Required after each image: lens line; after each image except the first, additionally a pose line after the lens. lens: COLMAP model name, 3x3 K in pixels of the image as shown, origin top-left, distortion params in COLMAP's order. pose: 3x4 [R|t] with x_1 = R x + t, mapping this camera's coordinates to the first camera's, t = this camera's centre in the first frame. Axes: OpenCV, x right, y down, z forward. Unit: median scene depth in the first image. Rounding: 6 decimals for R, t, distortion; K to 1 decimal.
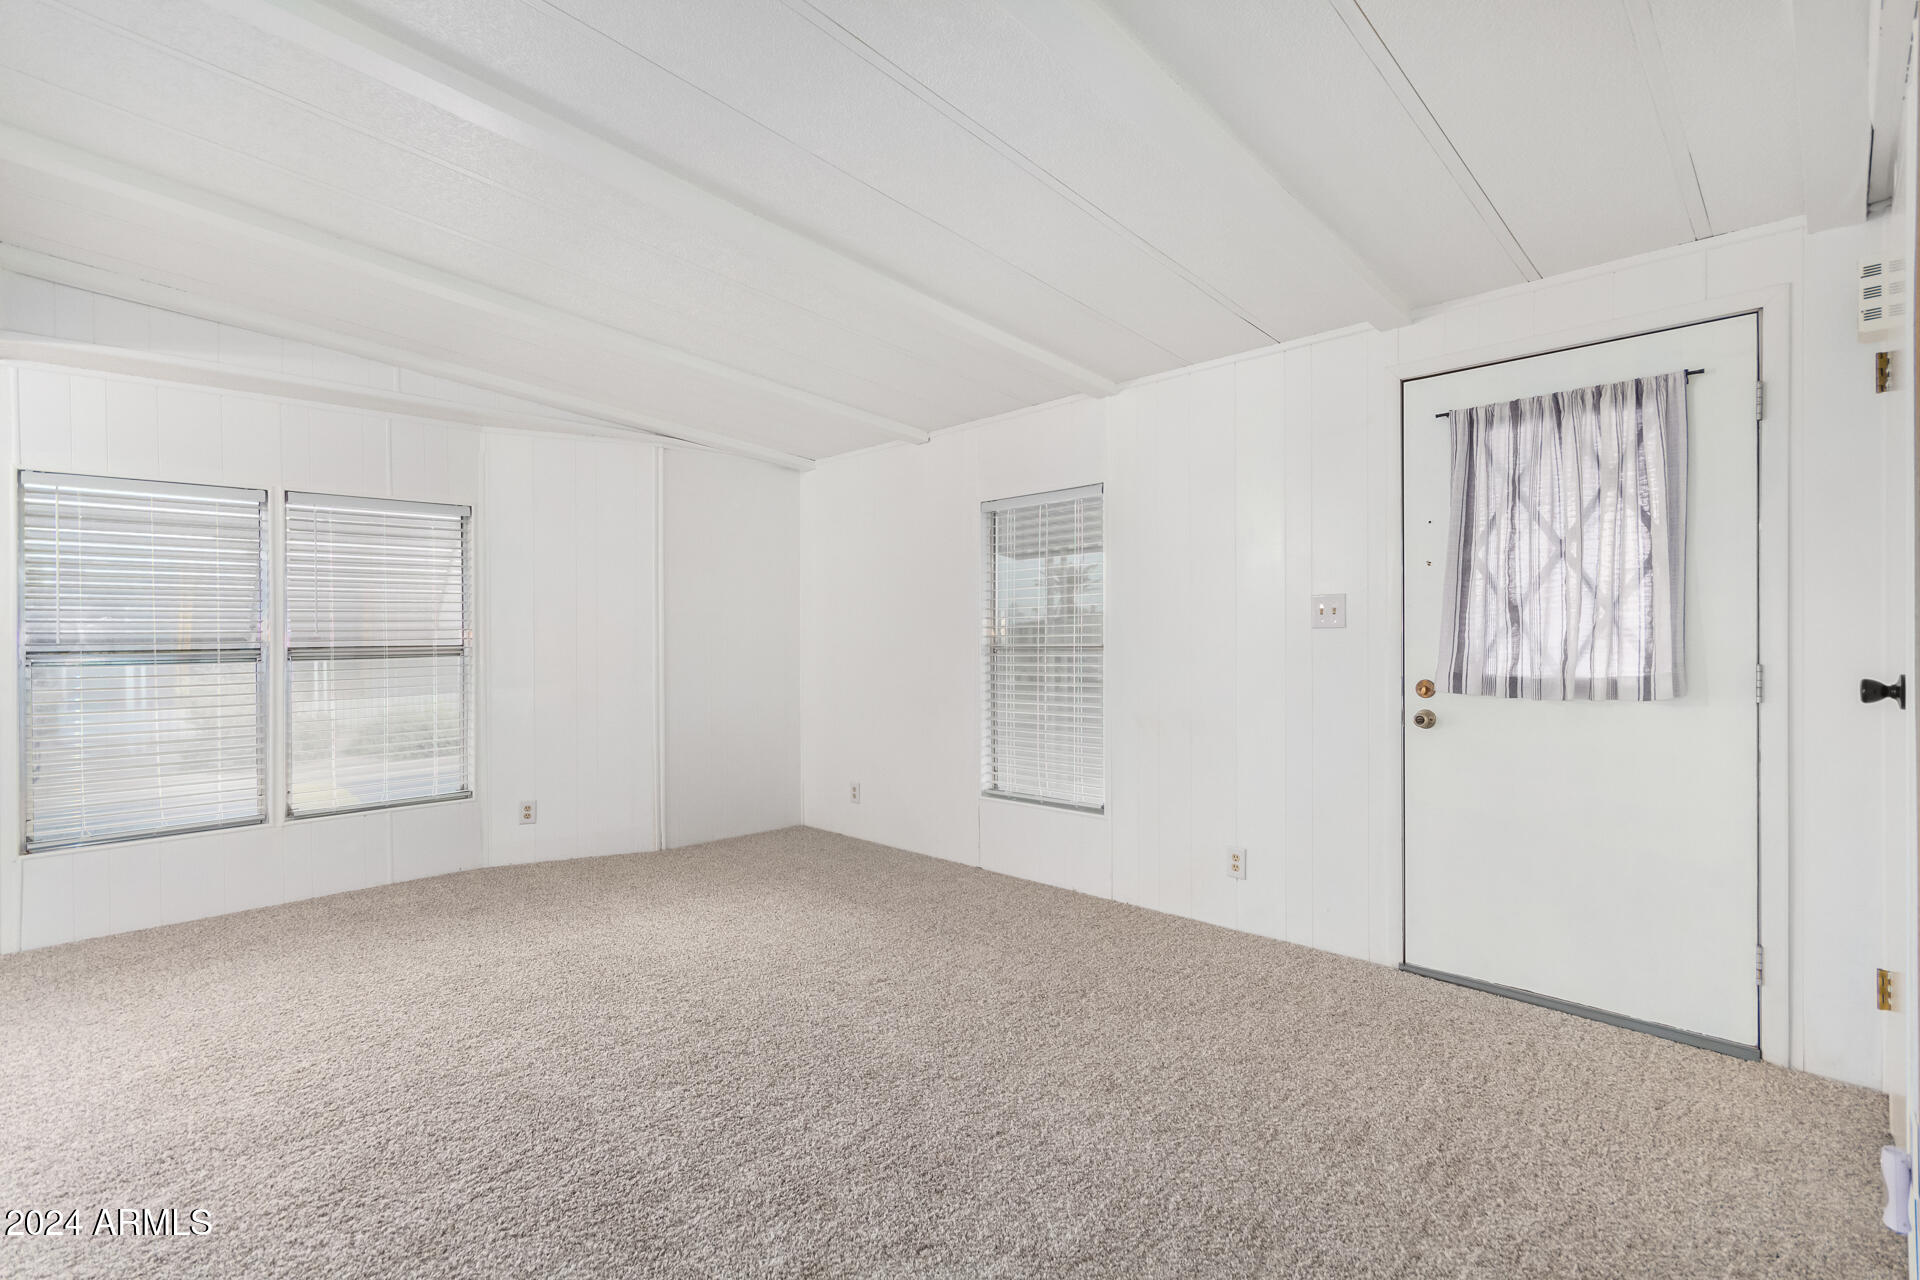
lens RADIAL K [[889.4, 0, 960.0], [0, 889.4, 640.0], [0, 0, 1]] dist [0.003289, 0.000129]
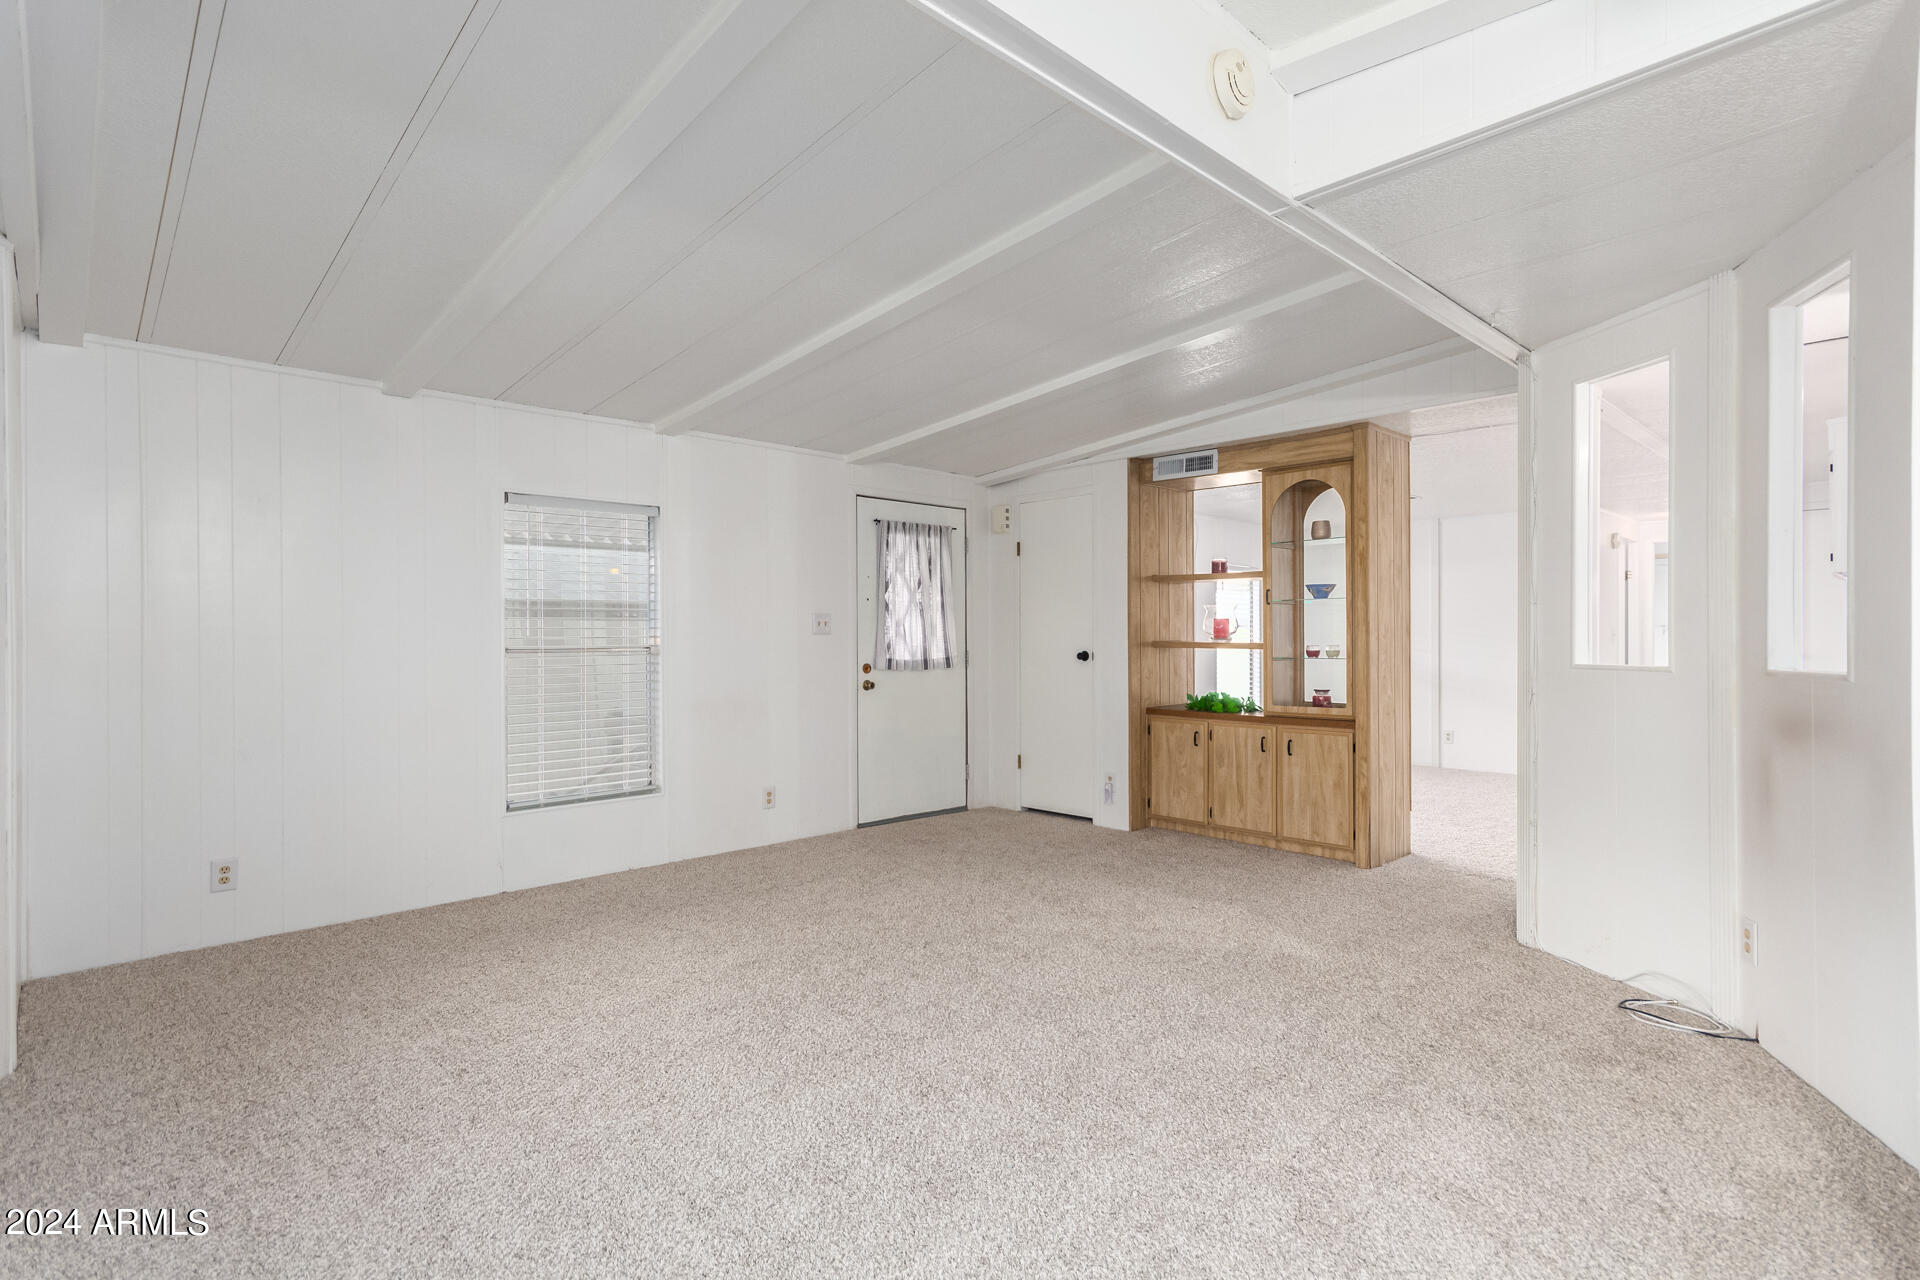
lens RADIAL K [[911.7, 0, 960.0], [0, 911.7, 640.0], [0, 0, 1]] dist [-0.001615, -0.000187]
pose [[0.030038, 0.006651, 0.999527, -1.345616], [0.004493, 0.999967, -0.006789, 0.011112], [-0.999539, 0.004695, 0.030007, 0.766239]]
